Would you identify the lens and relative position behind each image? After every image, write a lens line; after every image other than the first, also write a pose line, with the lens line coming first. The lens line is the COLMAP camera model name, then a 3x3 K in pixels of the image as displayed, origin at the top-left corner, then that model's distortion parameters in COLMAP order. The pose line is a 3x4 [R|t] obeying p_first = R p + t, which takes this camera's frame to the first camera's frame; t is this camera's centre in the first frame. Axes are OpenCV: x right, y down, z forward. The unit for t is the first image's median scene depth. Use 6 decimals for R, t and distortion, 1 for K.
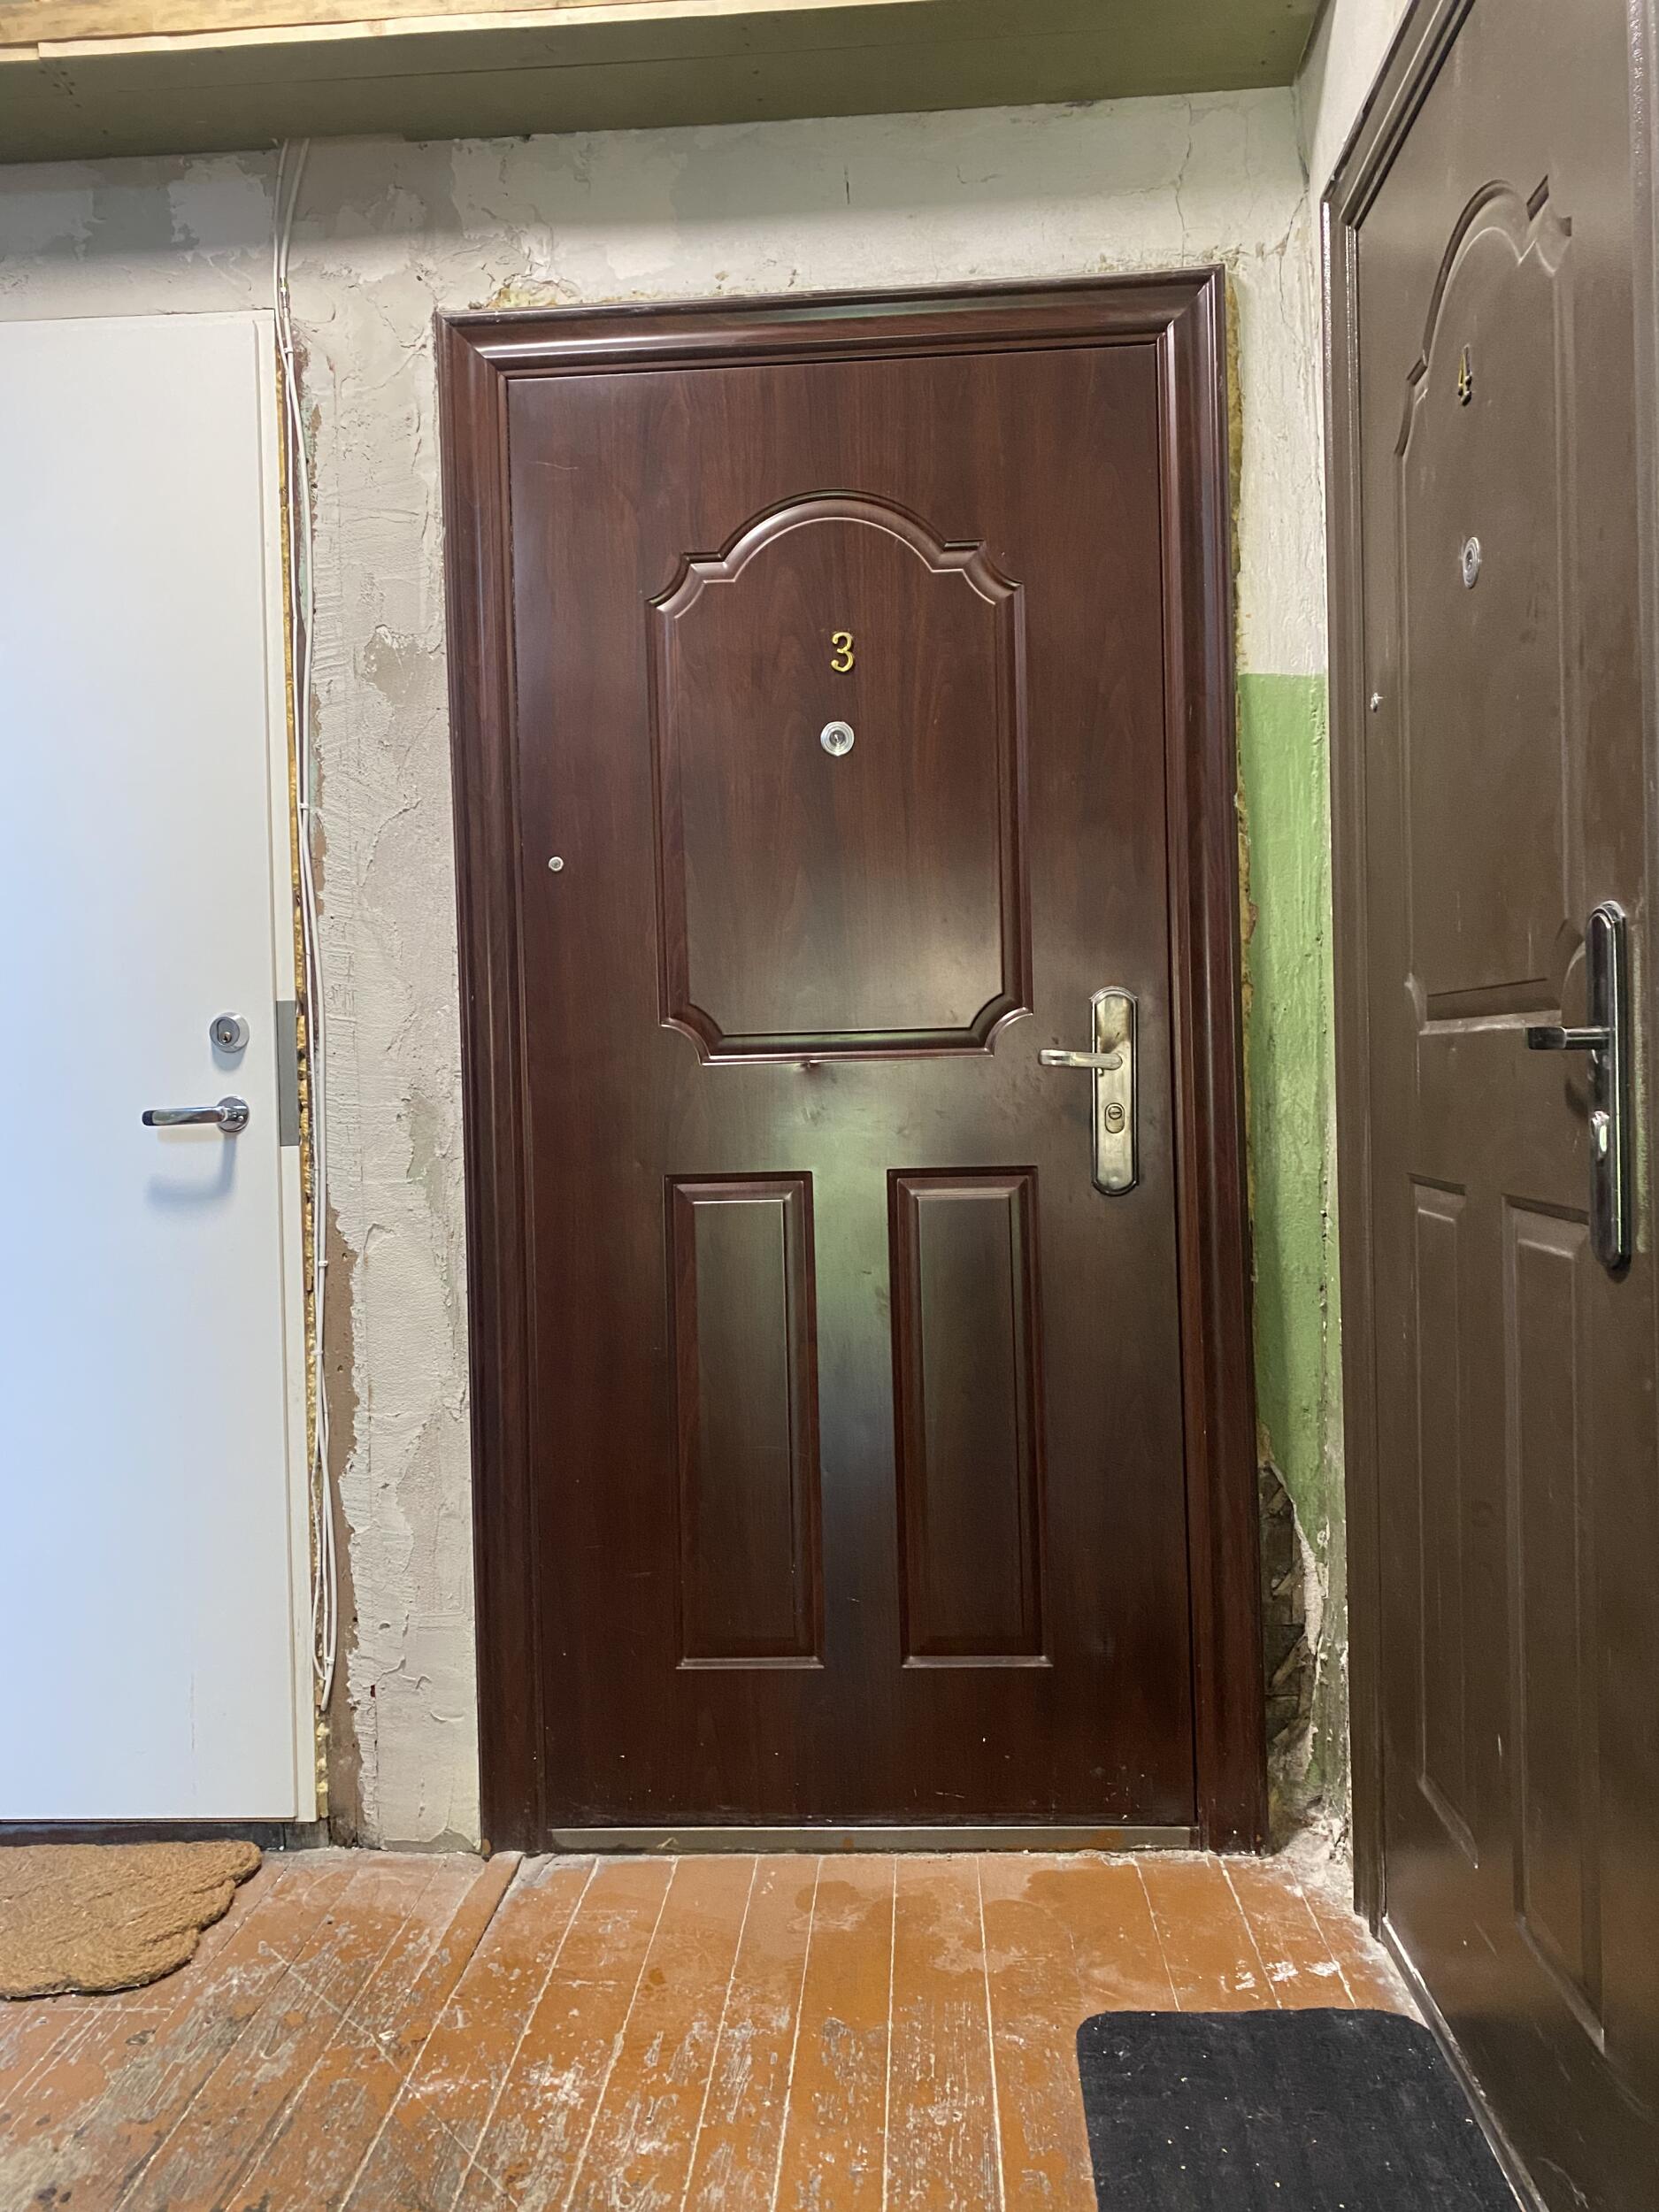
lens RADIAL K [[1673.9, 0, 843.1], [0, 1673.9, 1091.6], [0, 0, 1]] dist [0.028474, -0.034139]
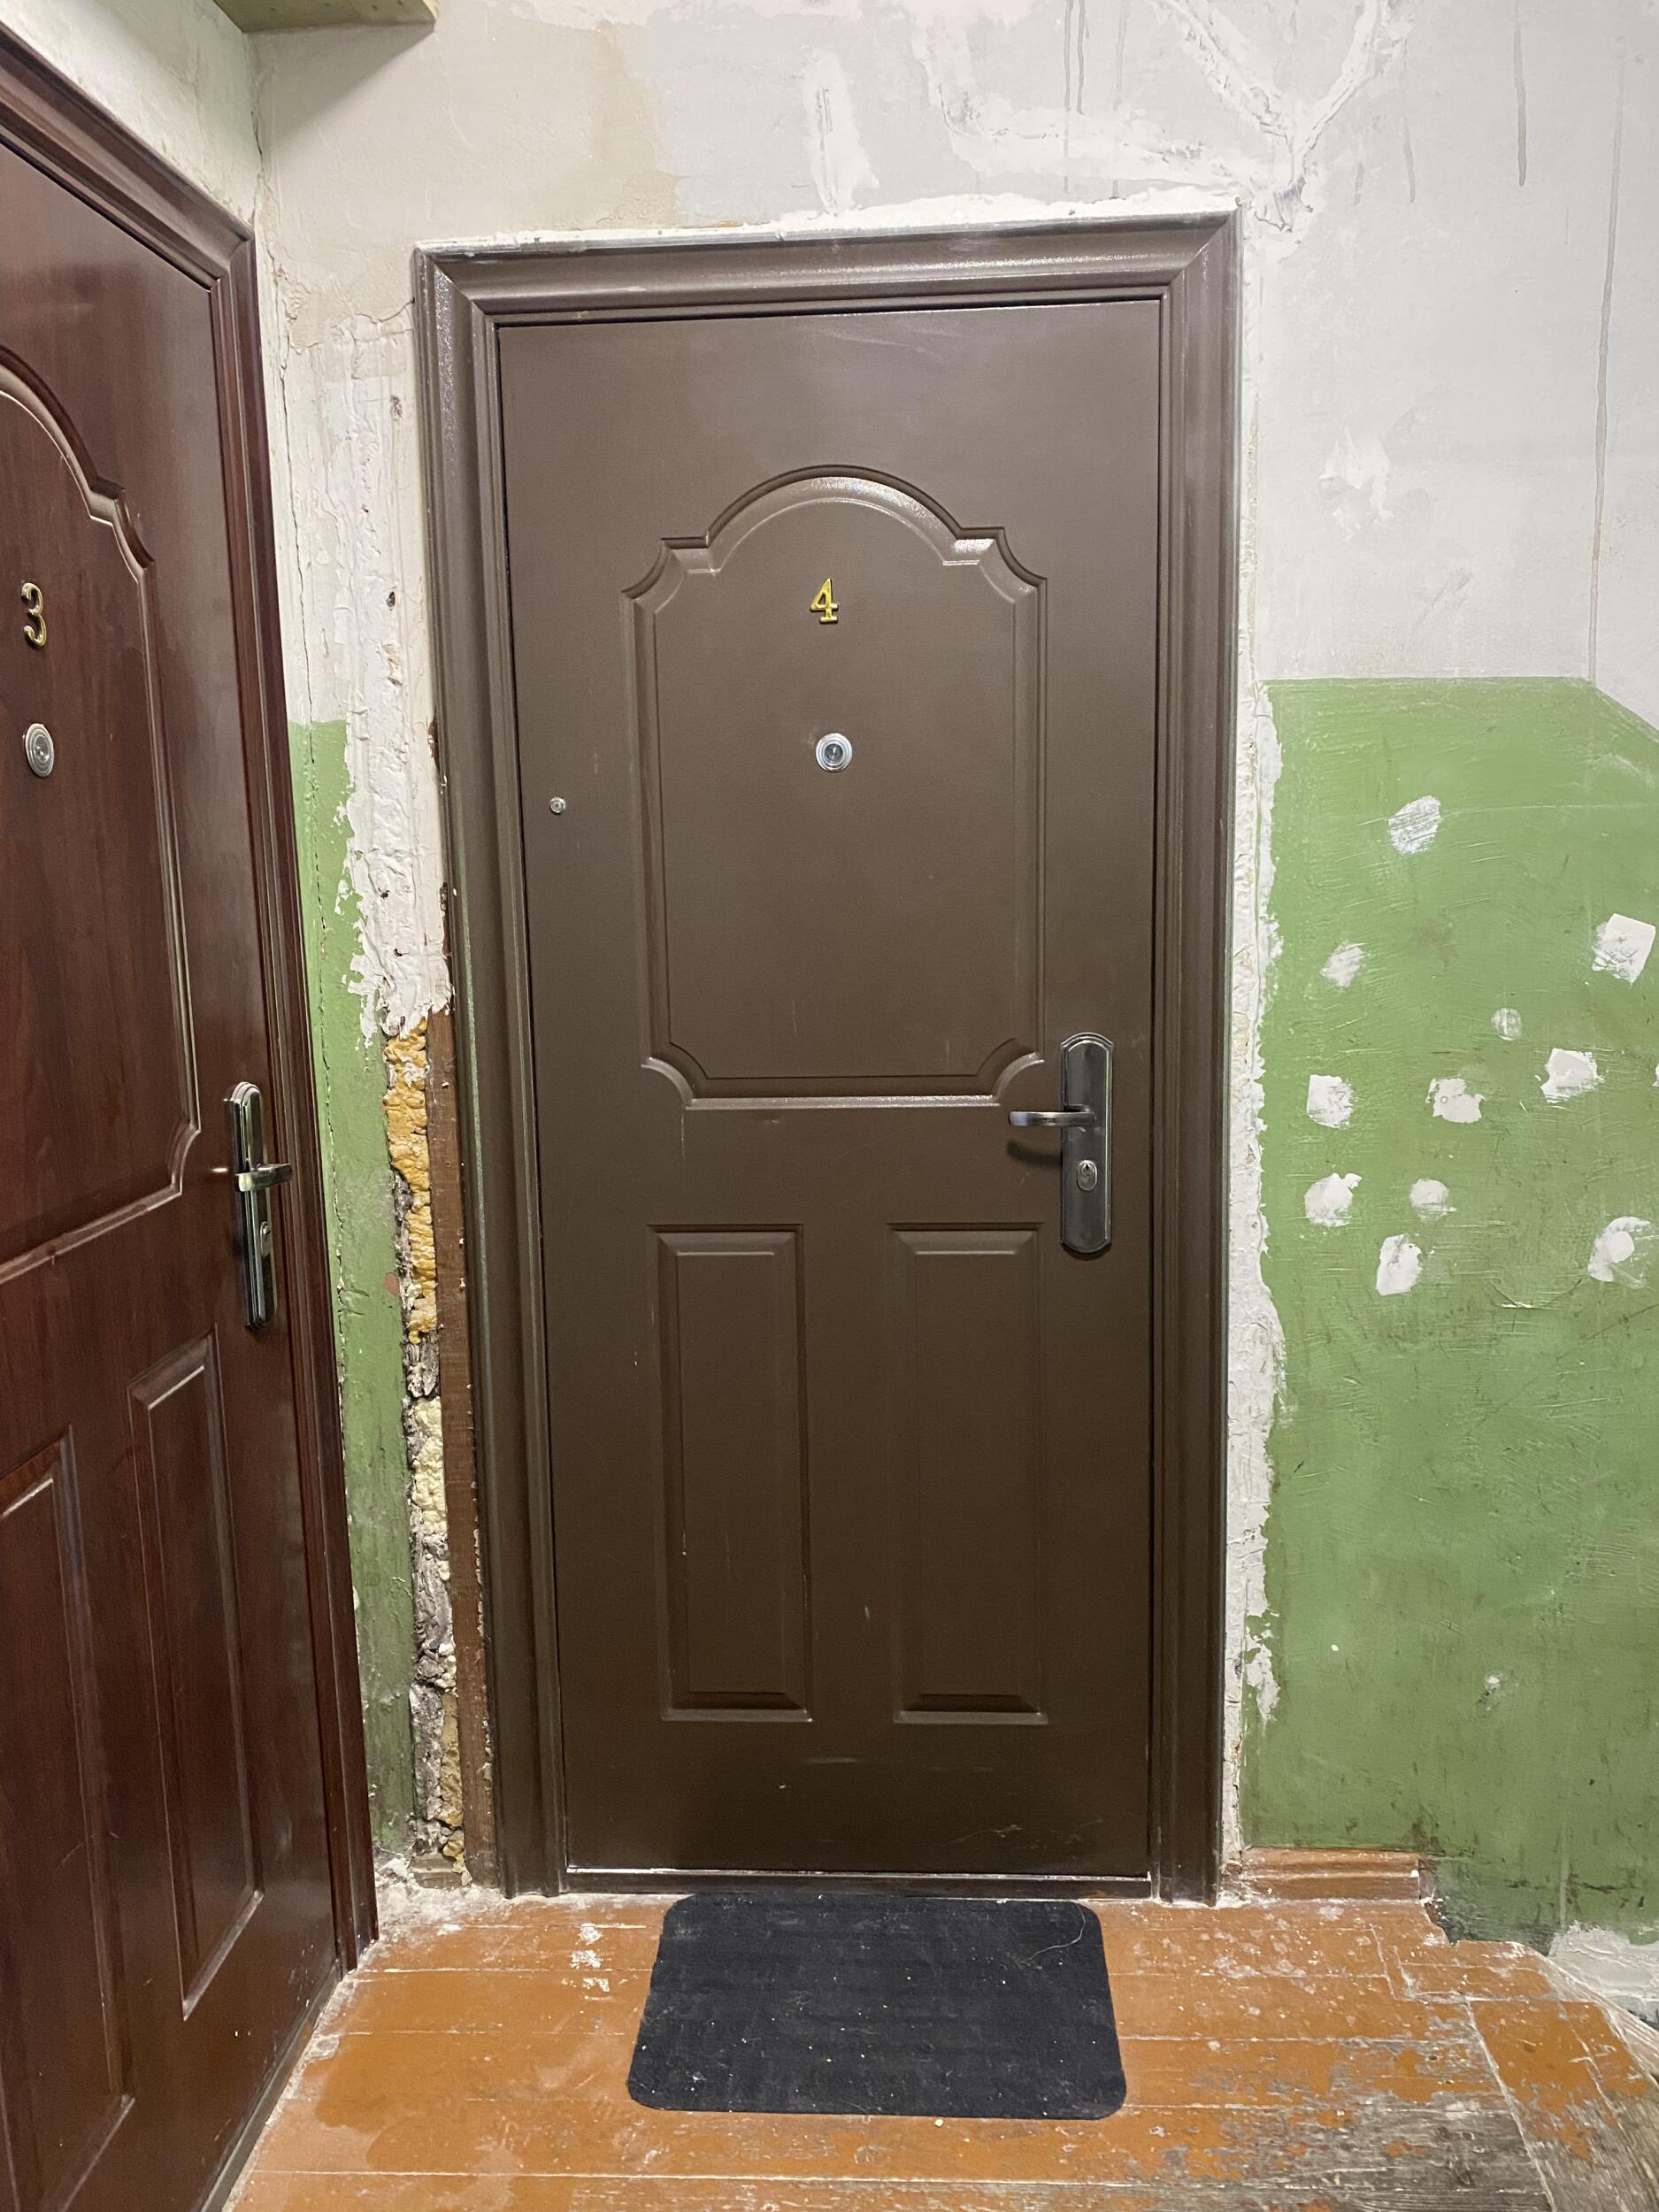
lens RADIAL K [[1673.9, 0, 819.4], [0, 1673.9, 1082.8], [0, 0, 1]] dist [0.028474, -0.034139]
pose [[0.020770, -0.122338, 0.992271, -0.643114], [0.033177, 0.992023, 0.121613, -0.149953], [-0.999234, 0.030395, 0.024663, 0.678666]]
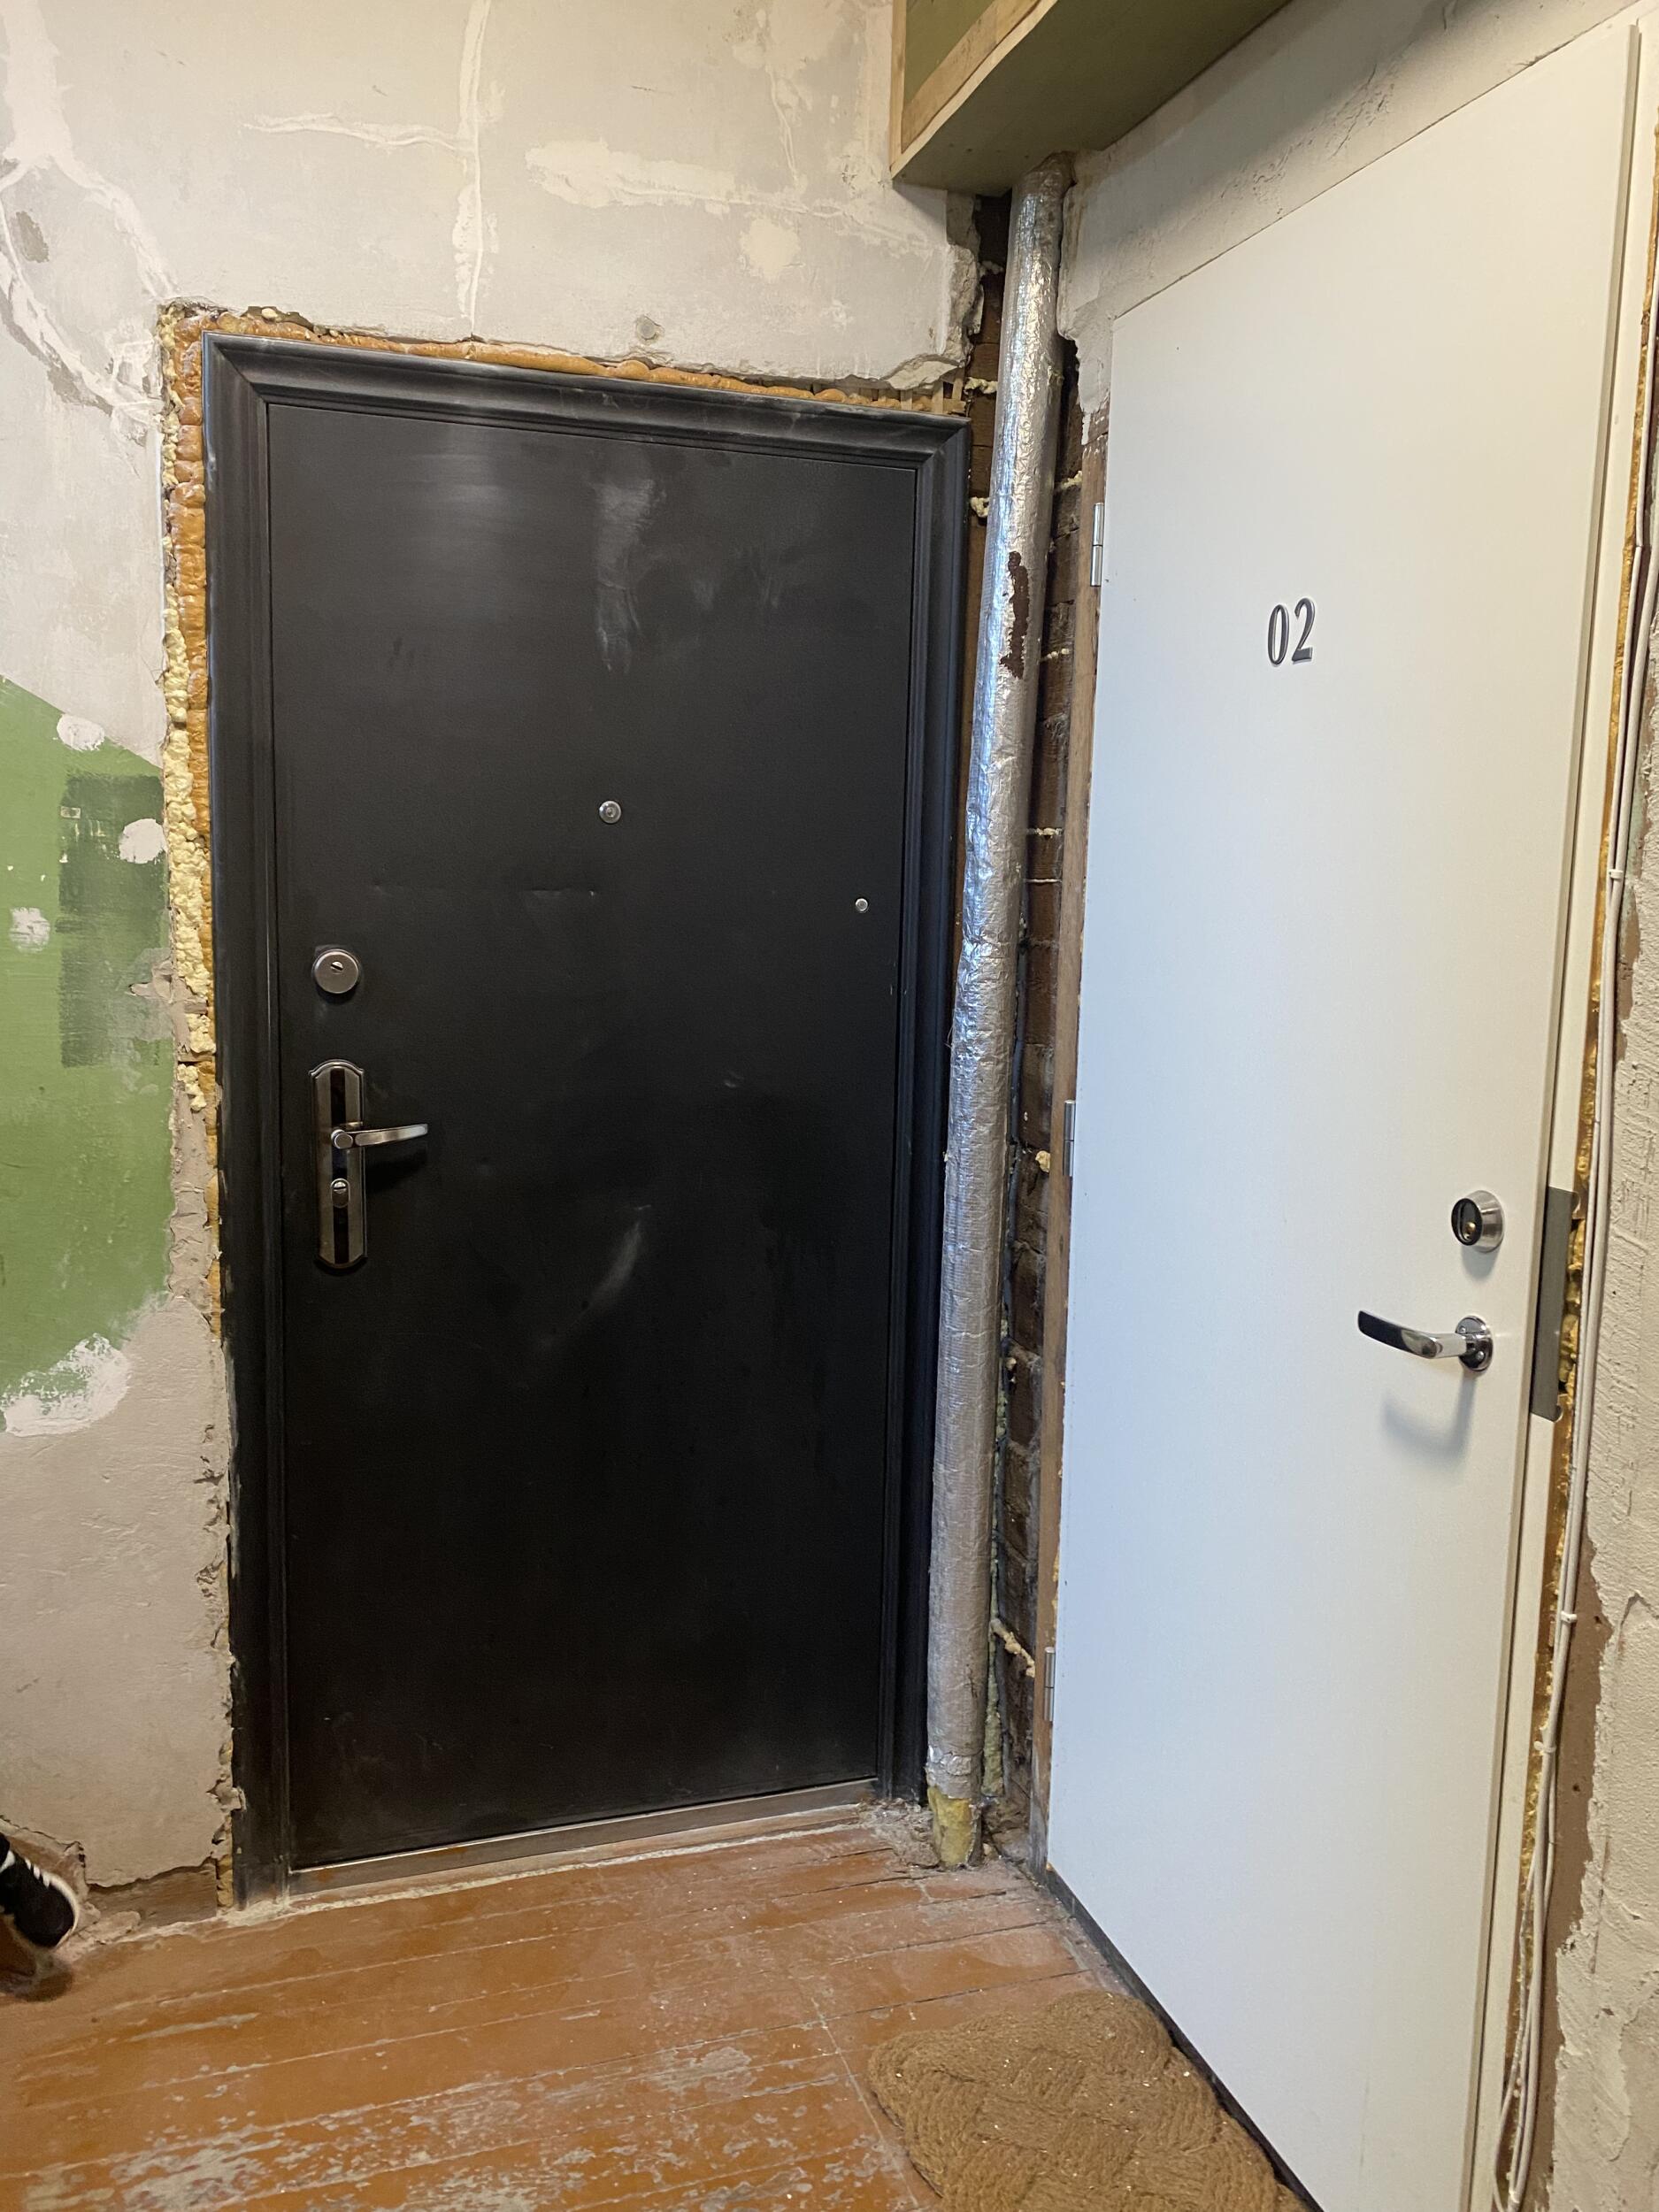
lens RADIAL K [[1673.9, 0, 801.7], [0, 1673.9, 1089.1], [0, 0, 1]] dist [0.028474, -0.034139]
pose [[0.367326, 0.150943, -0.917763, 0.127796], [-0.044269, 0.988462, 0.144853, -0.170729], [0.929038, -0.012580, 0.369770, 0.528115]]
